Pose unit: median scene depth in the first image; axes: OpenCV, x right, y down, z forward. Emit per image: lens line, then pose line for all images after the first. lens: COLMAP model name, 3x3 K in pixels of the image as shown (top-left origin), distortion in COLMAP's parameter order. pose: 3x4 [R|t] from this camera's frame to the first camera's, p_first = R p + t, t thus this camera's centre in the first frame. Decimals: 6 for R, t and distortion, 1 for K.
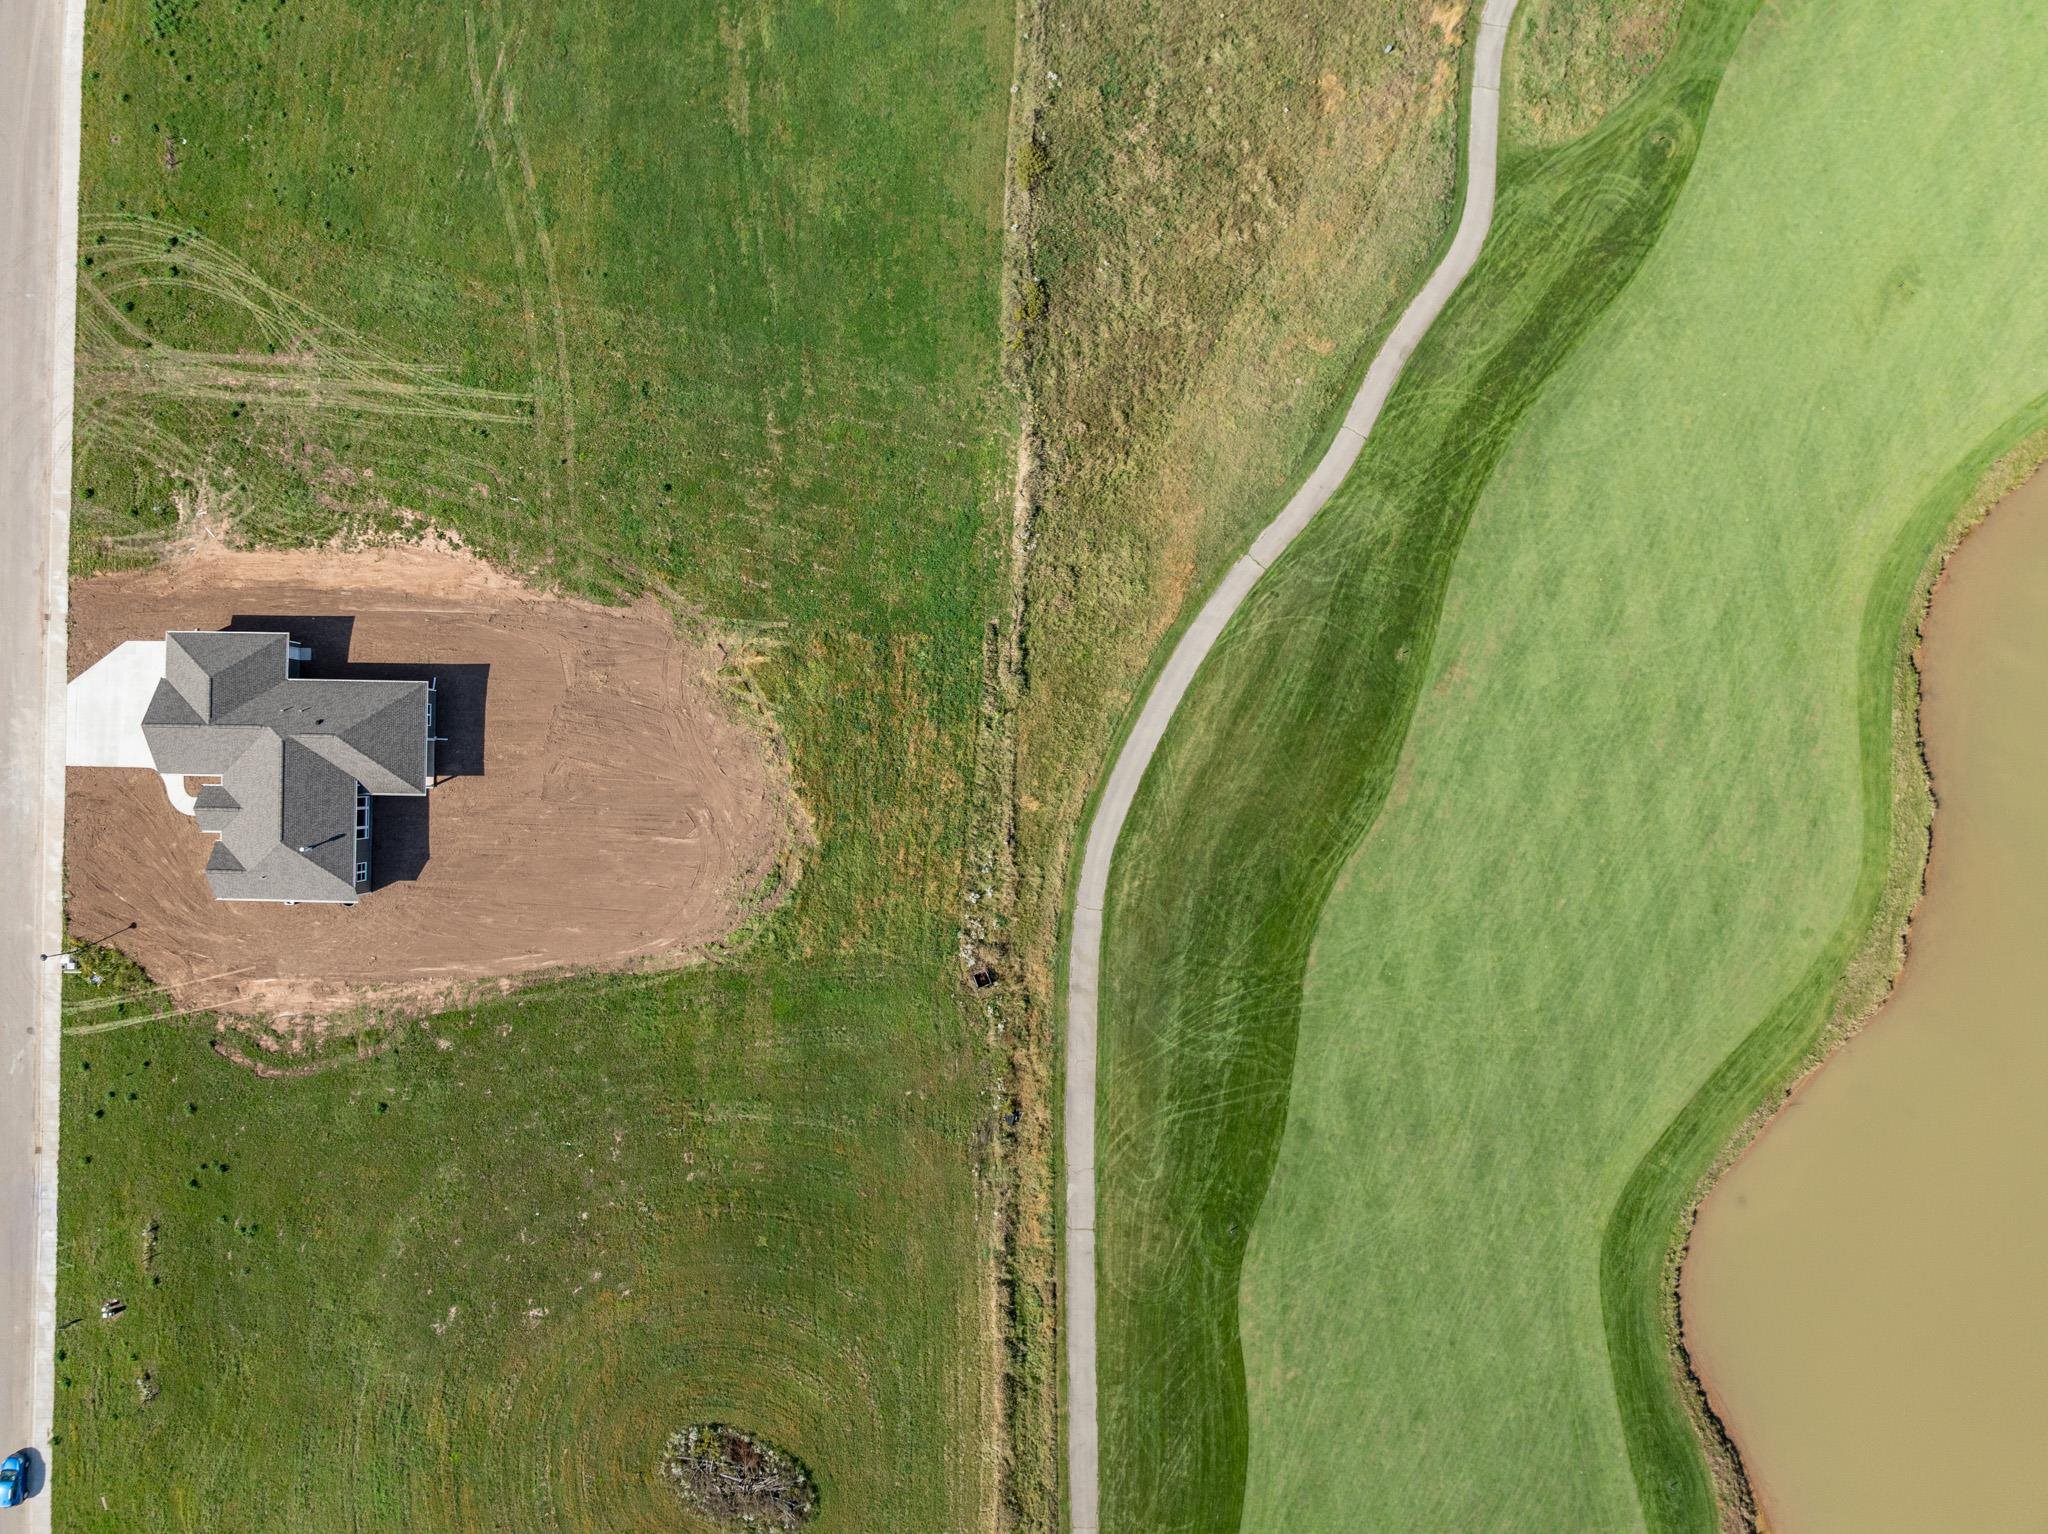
lens RADIAL K [[1444.6, 0, 1022.8], [0, 1444.6, 762.5], [0, 0, 1]] dist [-0.039817, 0.004500]
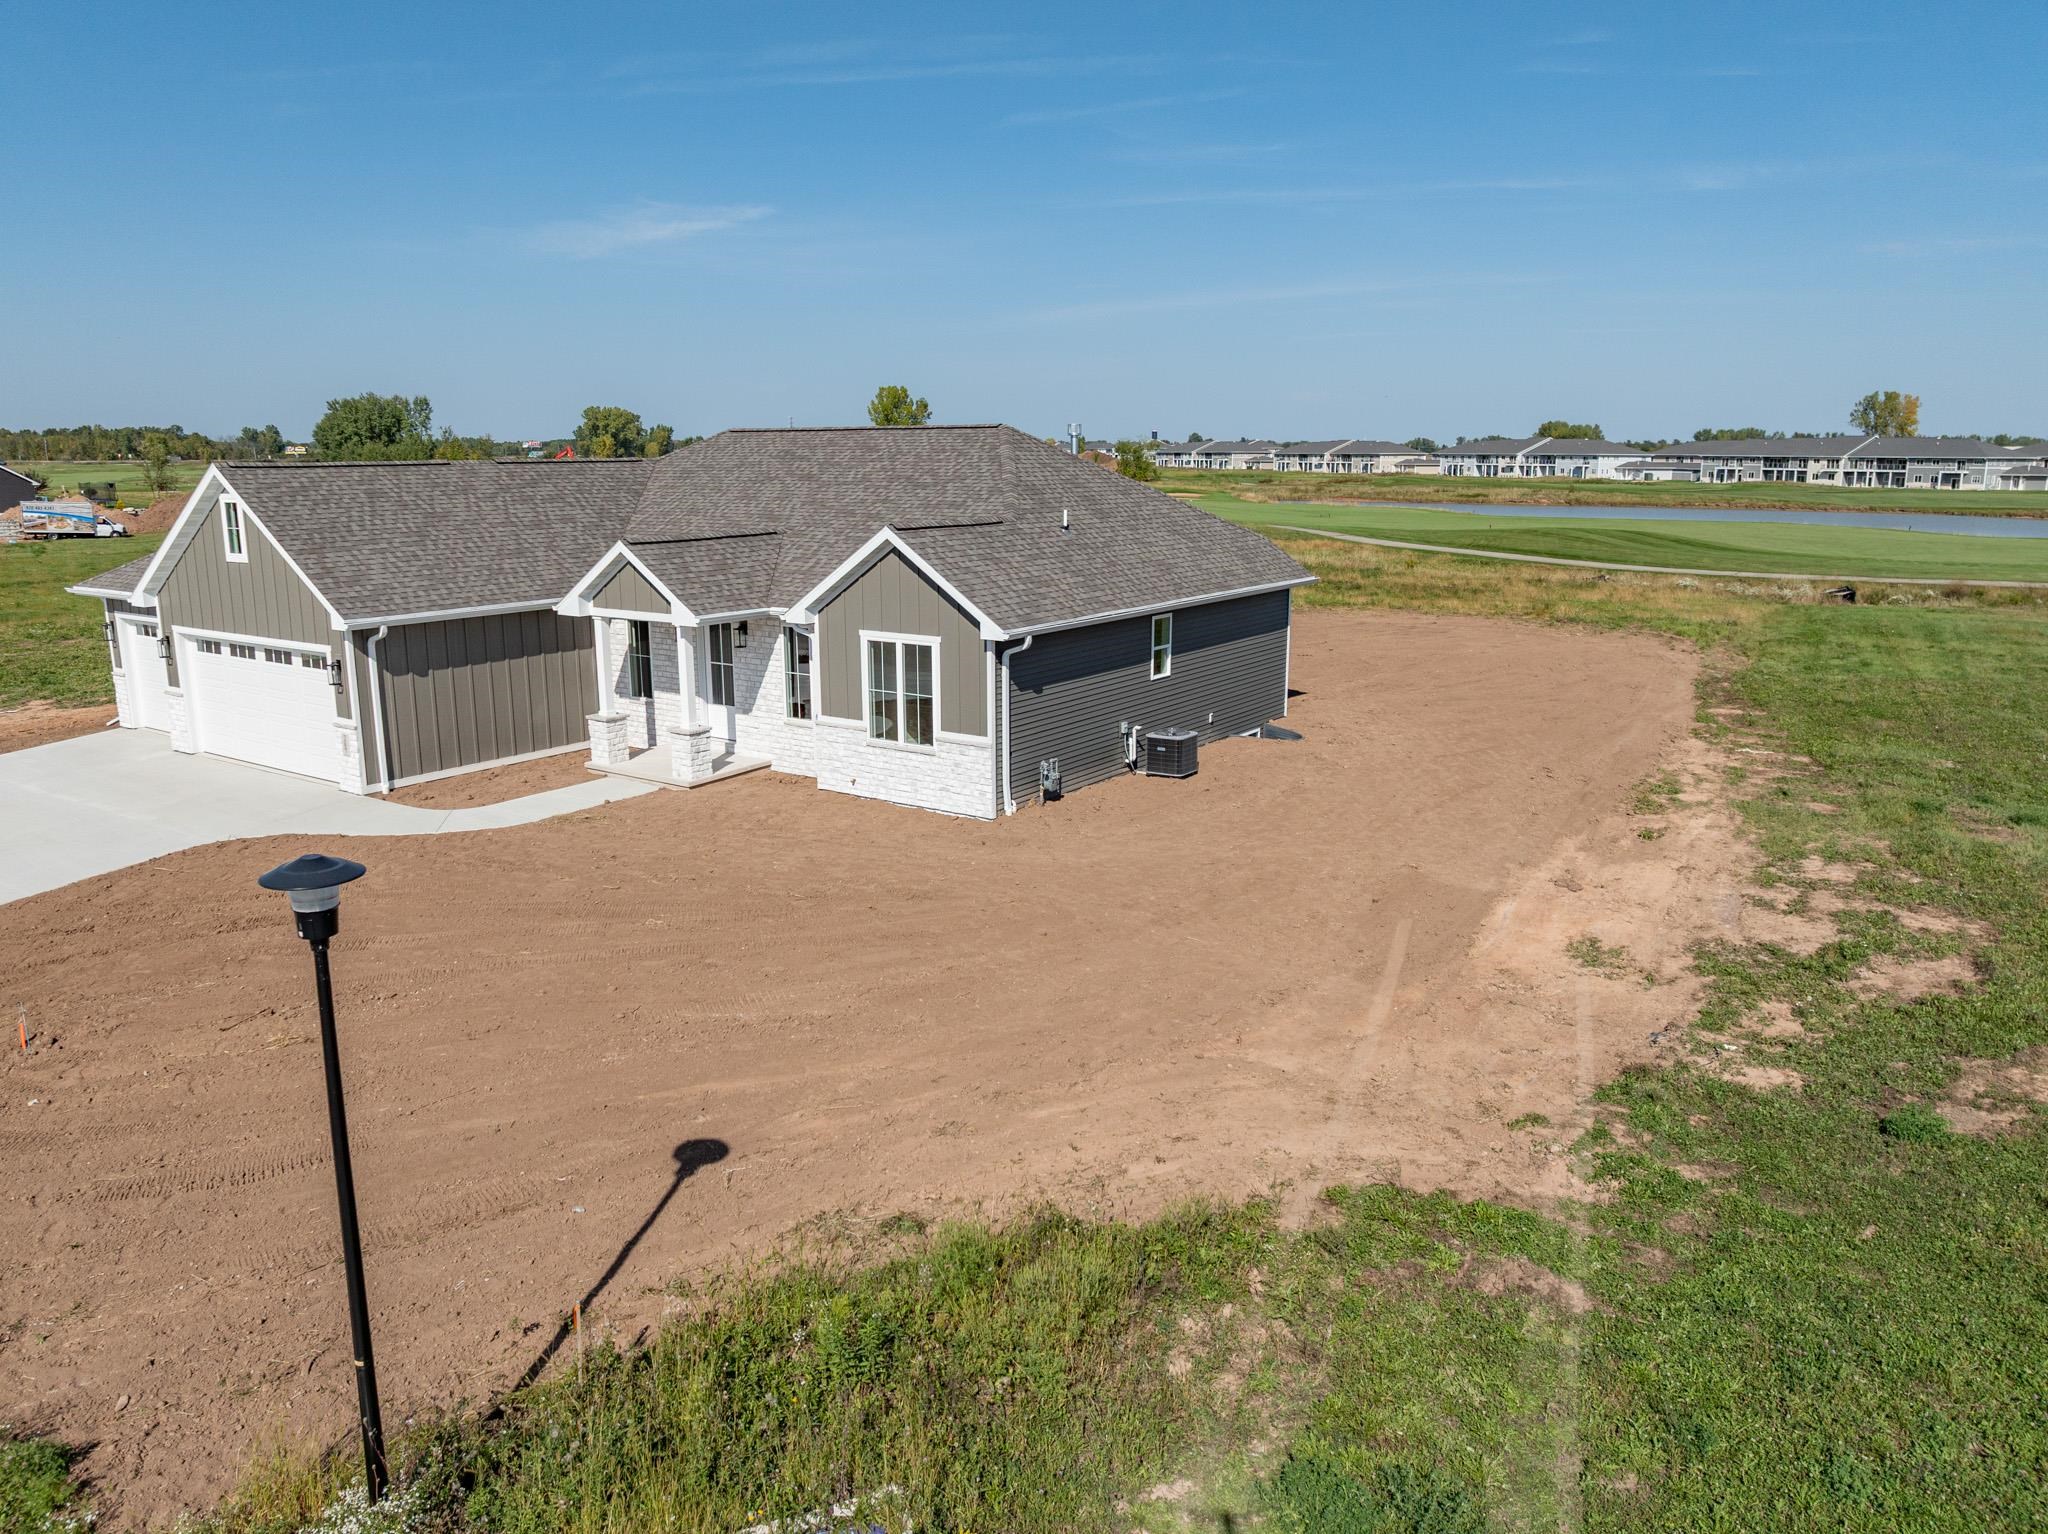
lens RADIAL K [[1444.6, 0, 1026.7], [0, 1444.6, 756.5], [0, 0, 1]] dist [-0.039817, 0.004500]
pose [[0.551633, -0.180150, 0.814400, -0.700344], [0.834052, 0.110229, -0.540561, 0.196751], [0.007611, 0.977443, 0.211061, 0.944193]]
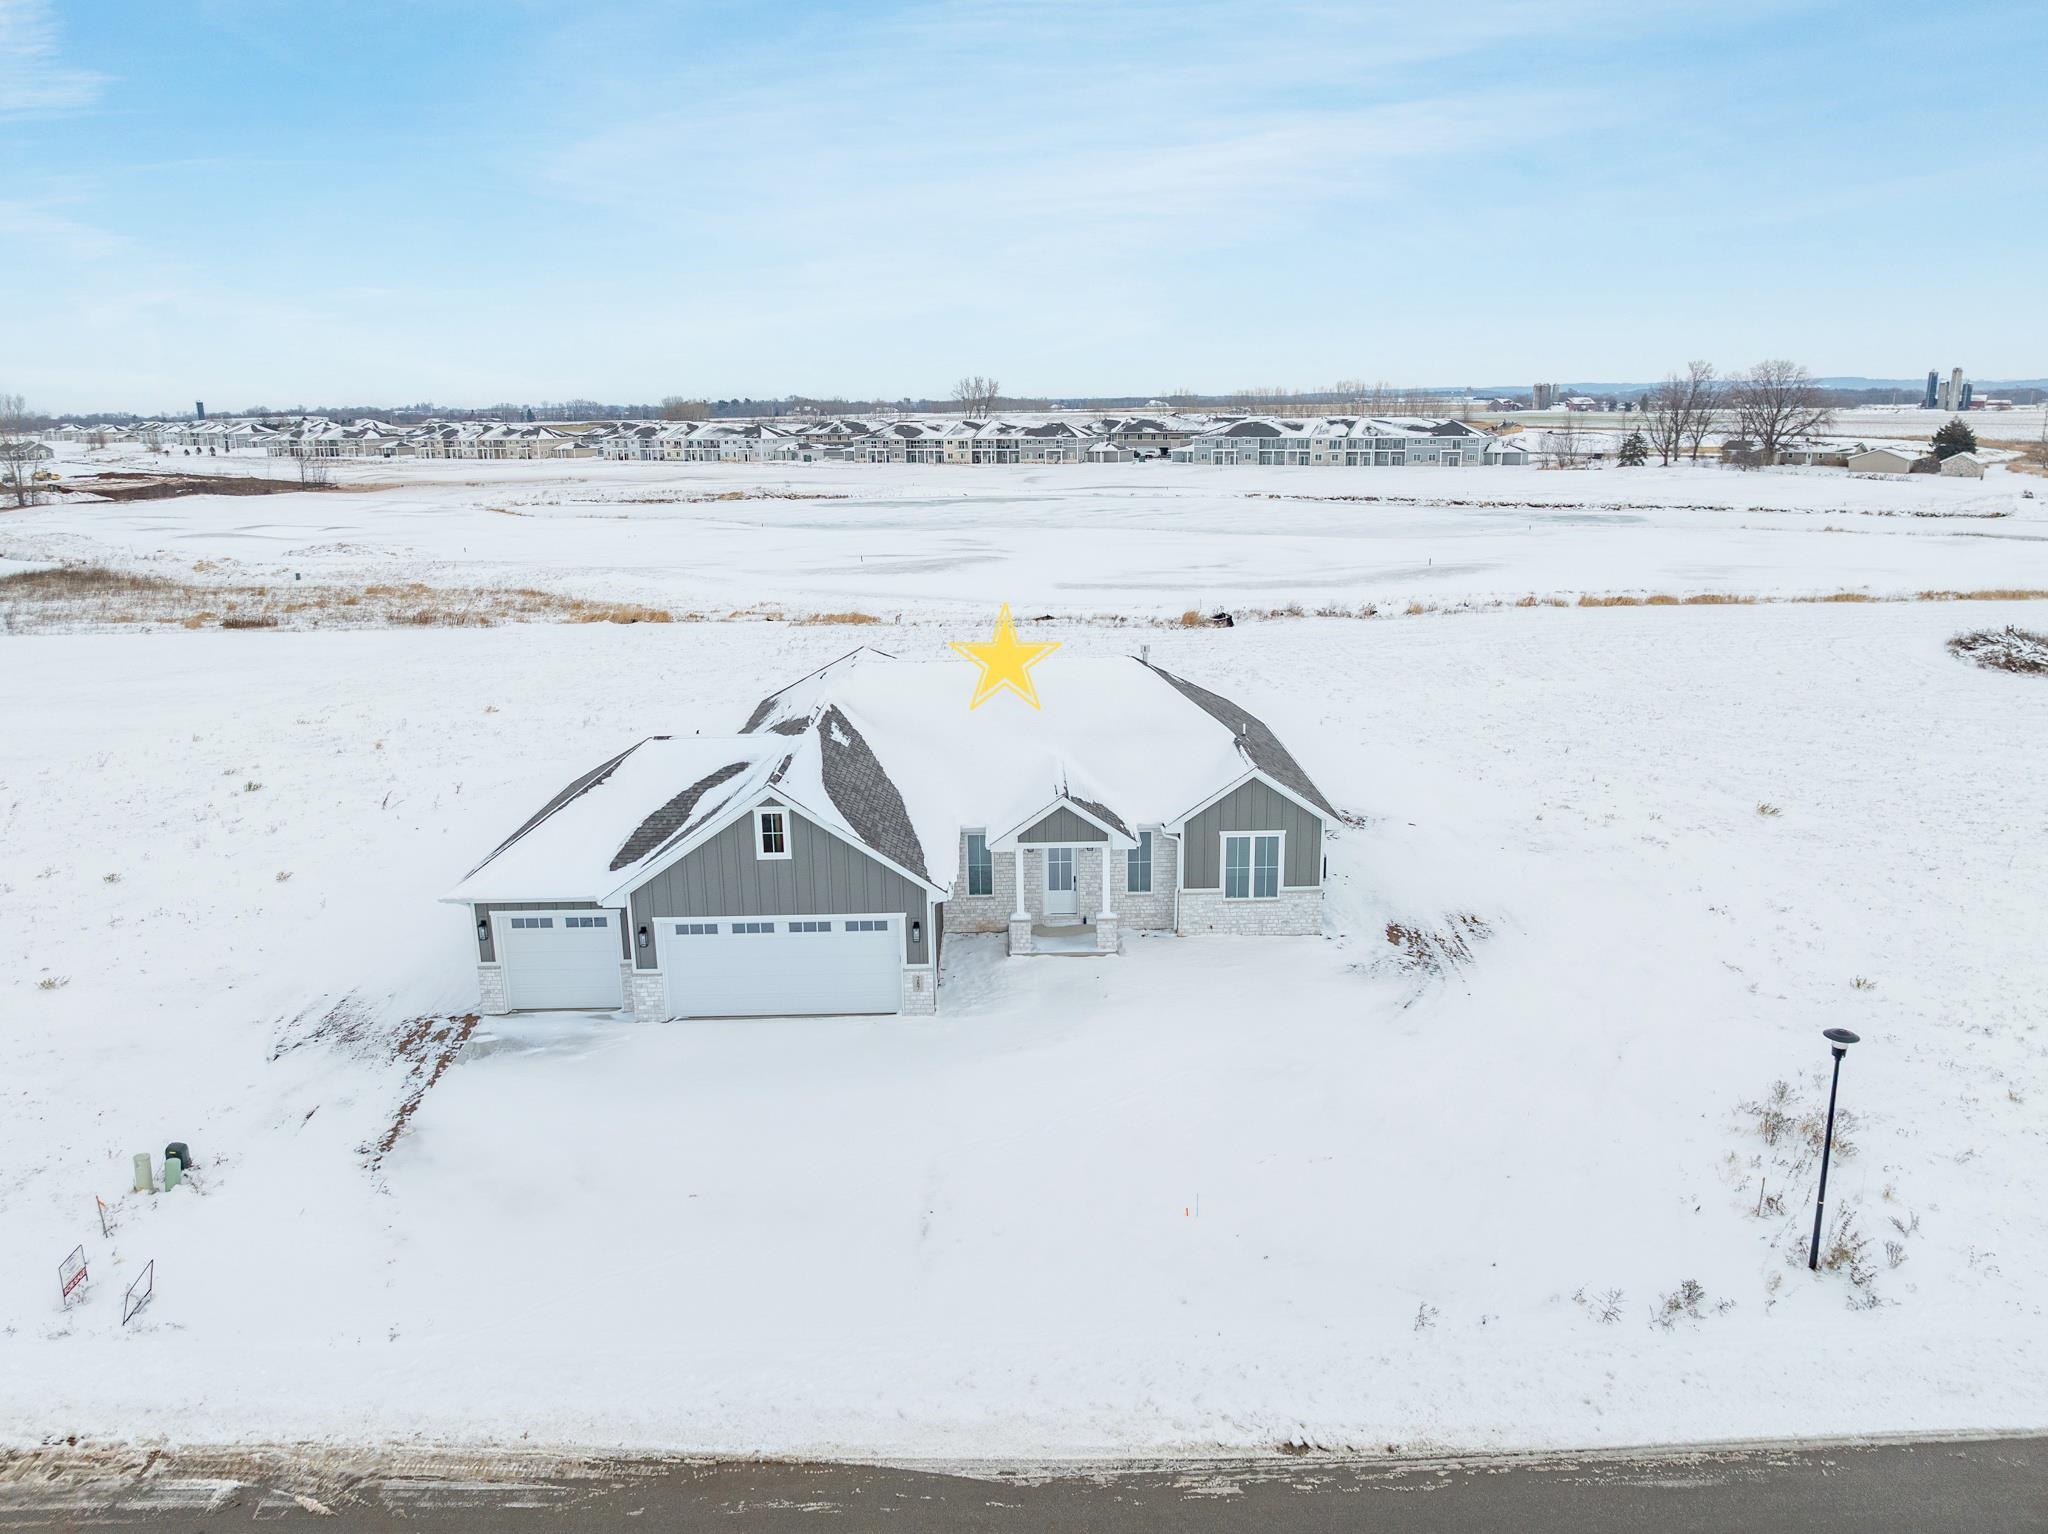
lens RADIAL K [[1444.6, 0, 1024.1], [0, 1444.6, 754.0], [0, 0, 1]] dist [-0.039817, 0.004500]
pose [[-0.031290, -0.244906, 0.969042, -0.843109], [0.999354, -0.024829, 0.025994, 0.015951], [0.017694, 0.969229, 0.245525, 0.875431]]
